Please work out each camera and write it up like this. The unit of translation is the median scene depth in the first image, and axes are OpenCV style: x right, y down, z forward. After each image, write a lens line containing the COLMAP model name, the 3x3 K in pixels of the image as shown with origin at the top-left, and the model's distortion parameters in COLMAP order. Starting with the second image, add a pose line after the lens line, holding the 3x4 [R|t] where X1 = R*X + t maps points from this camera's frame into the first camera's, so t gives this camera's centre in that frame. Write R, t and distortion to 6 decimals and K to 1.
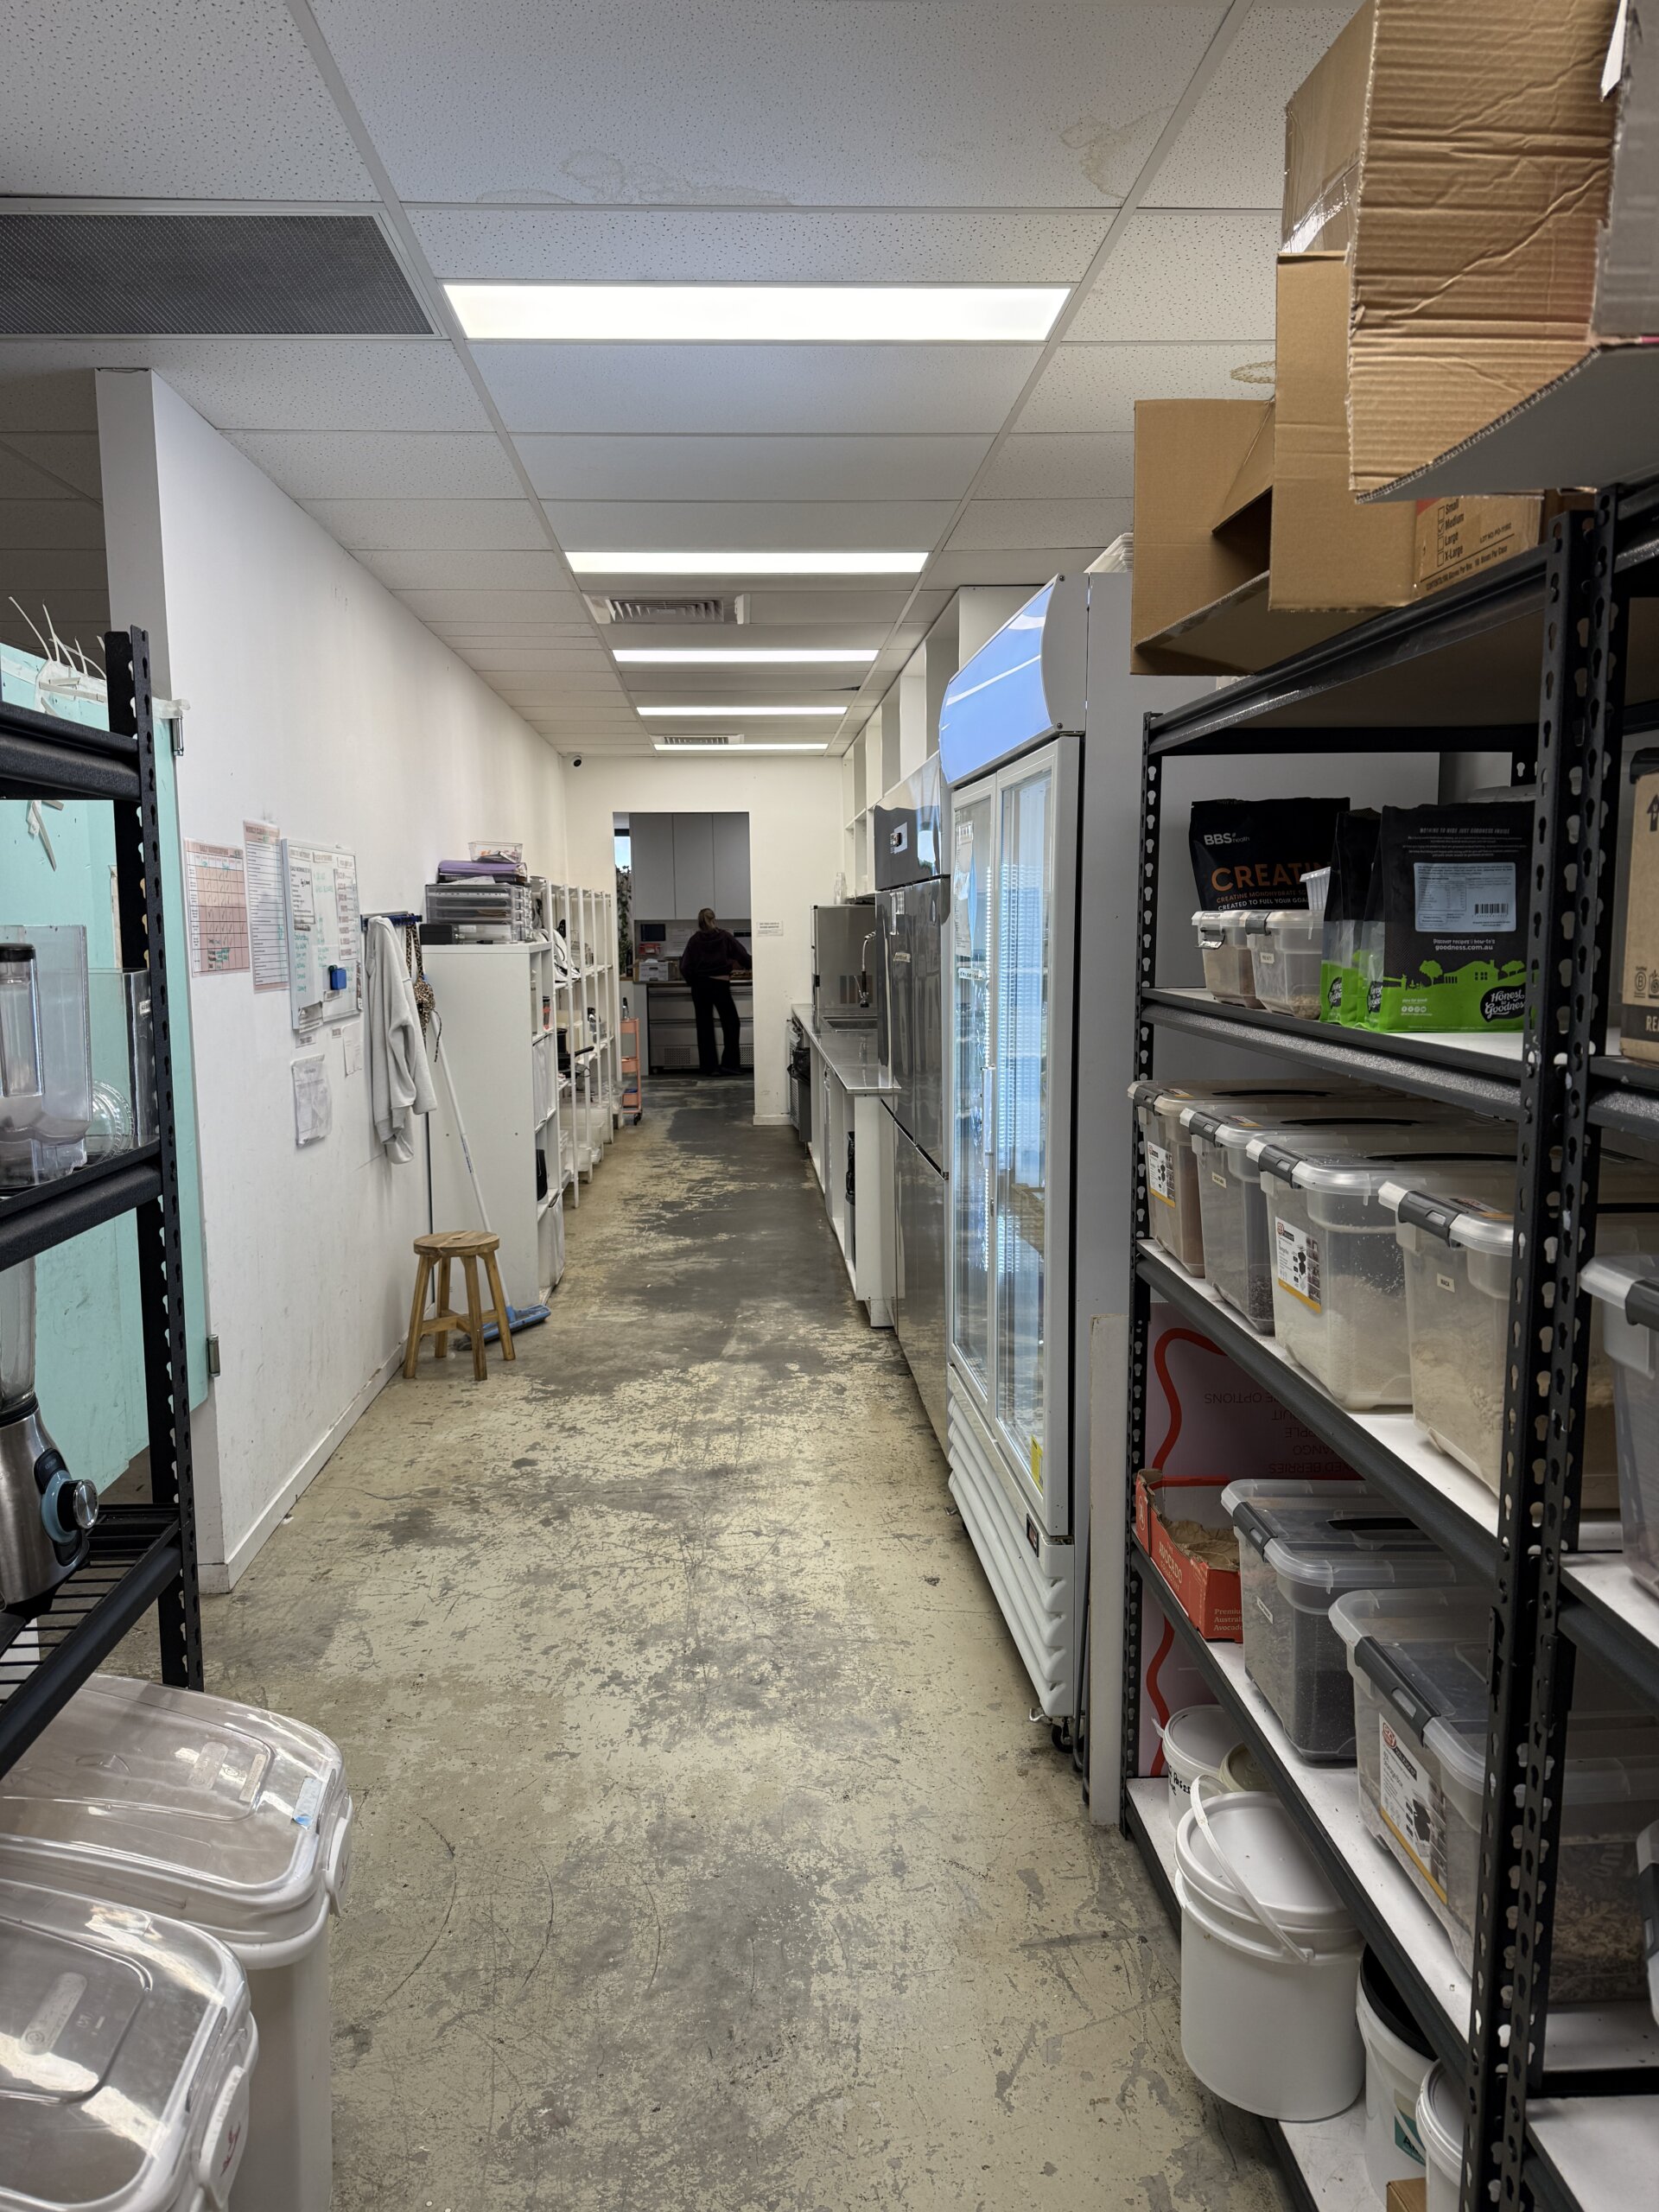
lens RADIAL K [[1533.1, 0, 841.7], [0, 1533.1, 1110.9], [0, 0, 1]] dist [0.174766, -0.344382]
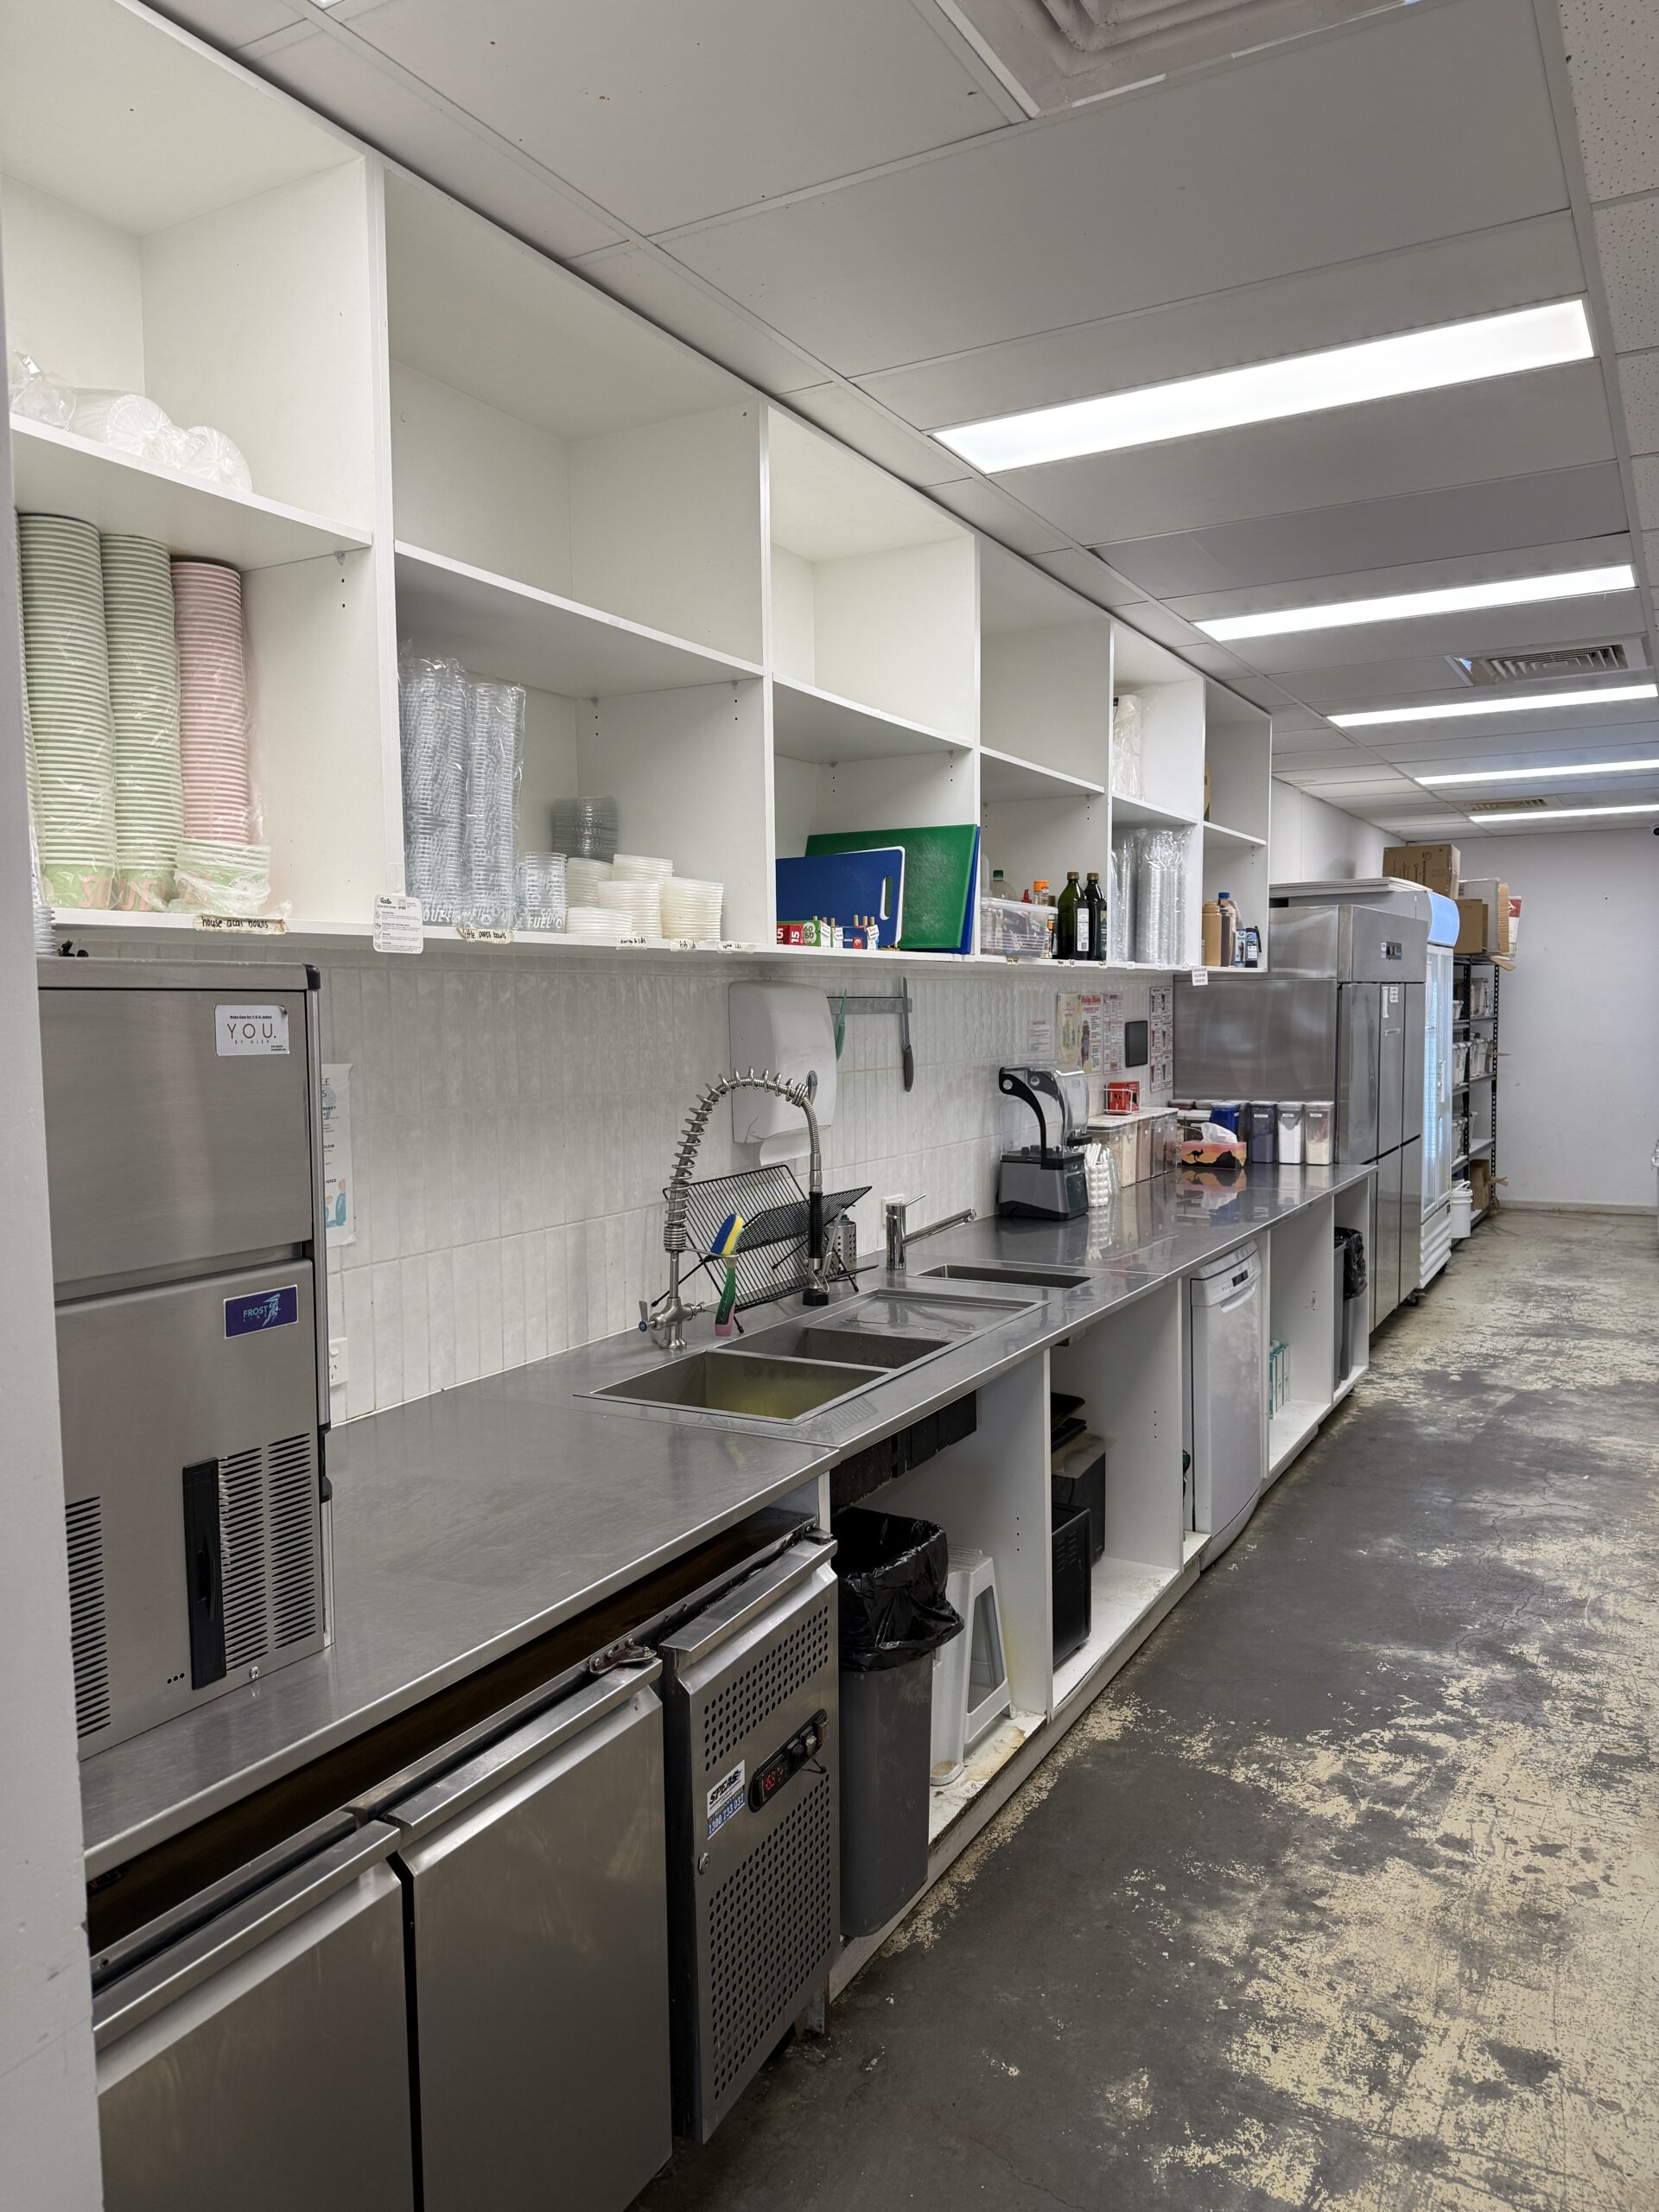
lens RADIAL K [[1533.1, 0, 841.7], [0, 1533.1, 1110.9], [0, 0, 1]] dist [0.174766, -0.344382]
pose [[-0.839333, -0.017220, 0.543345, -0.347732], [0.089594, 0.981448, 0.169507, -0.344596], [-0.536184, 0.190953, -0.822219, 2.673565]]
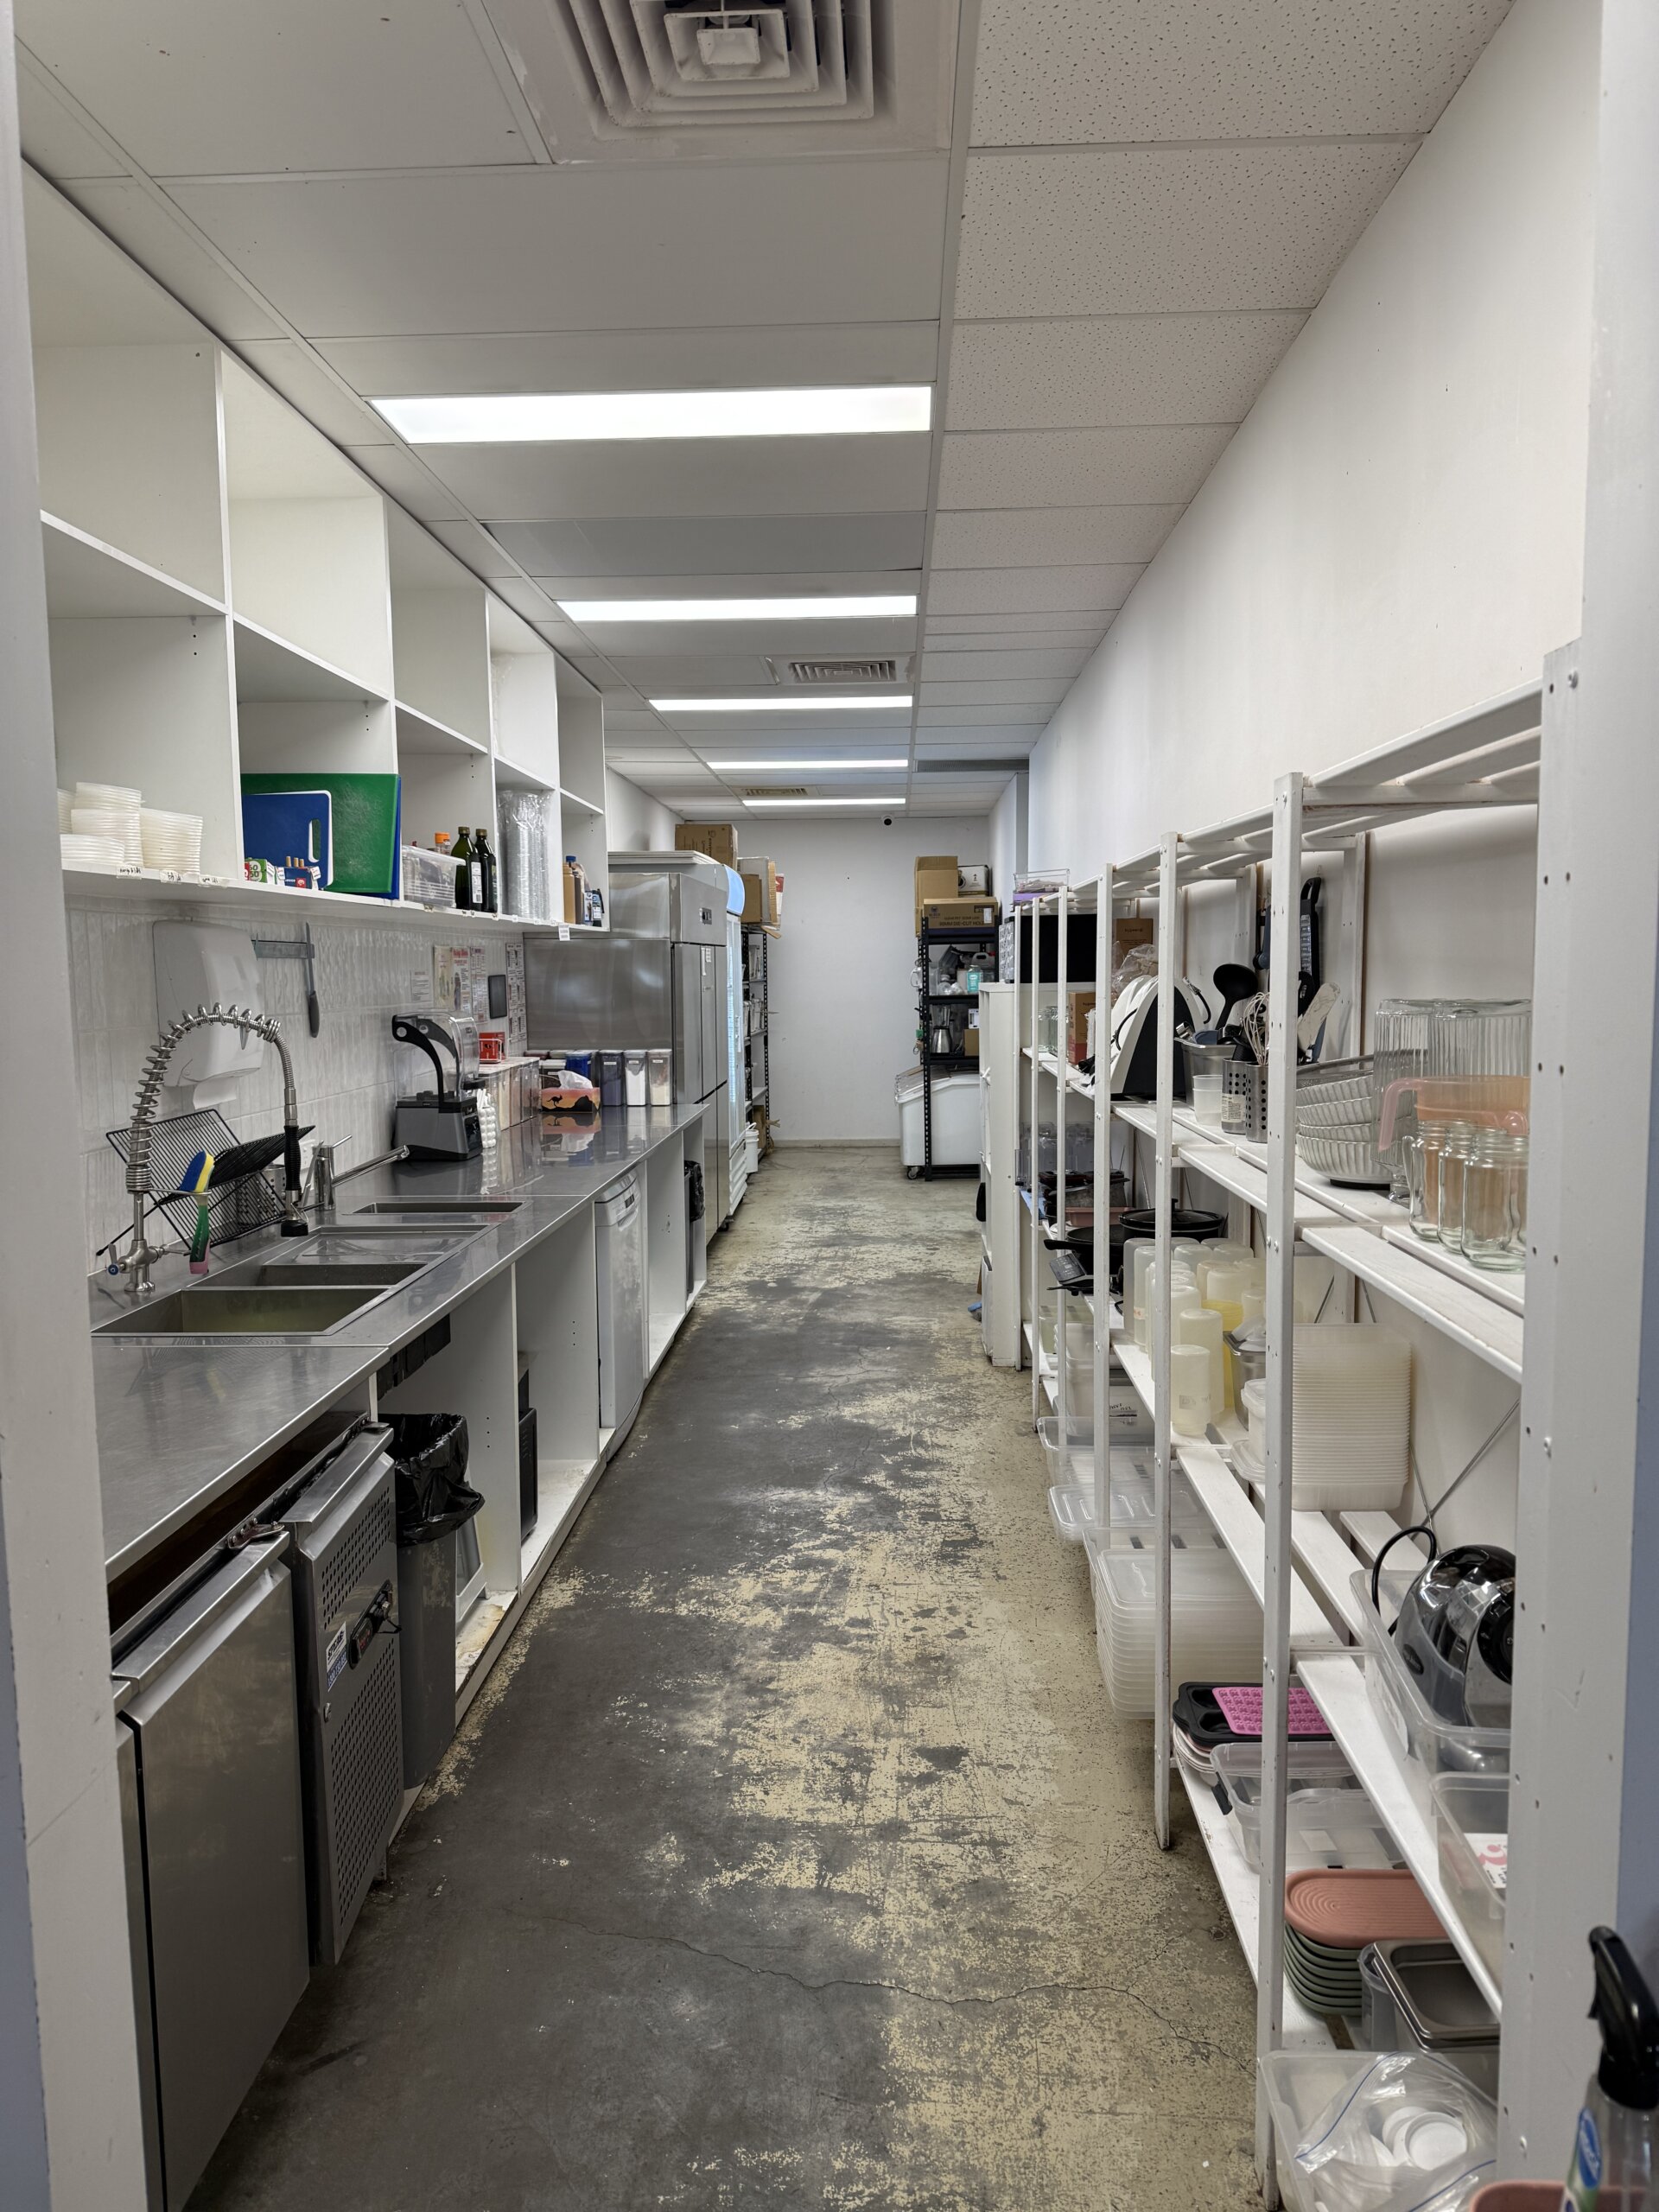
lens RADIAL K [[1533.1, 0, 841.7], [0, 1533.1, 1110.9], [0, 0, 1]] dist [0.174766, -0.344382]
pose [[-0.994461, 0.011055, 0.104519, -0.290724], [0.033753, 0.975369, 0.217980, -0.346815], [-0.099535, 0.220300, -0.970341, 2.784320]]
